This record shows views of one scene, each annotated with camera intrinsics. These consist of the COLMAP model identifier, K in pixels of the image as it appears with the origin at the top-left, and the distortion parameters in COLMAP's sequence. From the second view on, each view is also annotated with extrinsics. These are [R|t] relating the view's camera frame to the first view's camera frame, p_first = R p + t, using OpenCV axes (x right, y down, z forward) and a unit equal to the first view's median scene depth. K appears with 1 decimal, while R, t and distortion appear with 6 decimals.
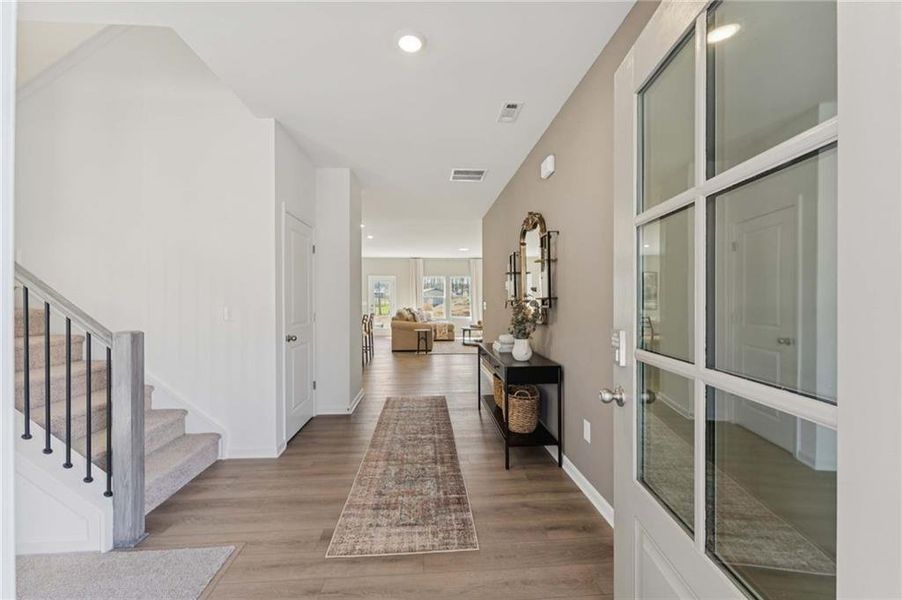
lens RADIAL K [[353.6, 0, 448.0], [0, 353.6, 302.2], [0, 0, 1]] dist [0.000128, 0.000007]
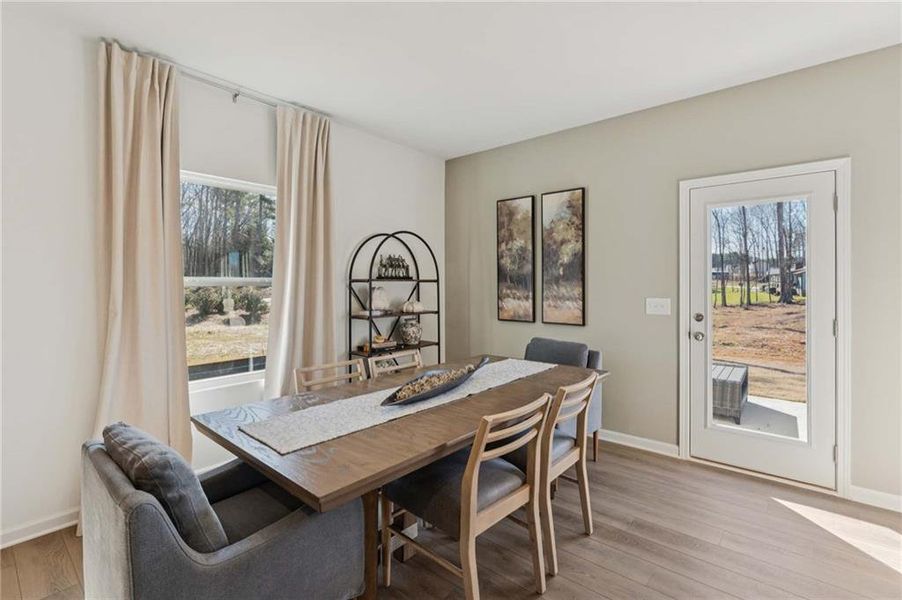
lens RADIAL K [[412.5, 0, 449.8], [0, 412.5, 284.5], [0, 0, 1]] dist [-0.000333, -0.000038]
pose [[0.714099, 0.002258, -0.700041, -0.190504], [-0.003492, 0.999994, -0.000335, -0.014154], [0.700036, 0.002684, 0.714103, 0.959285]]
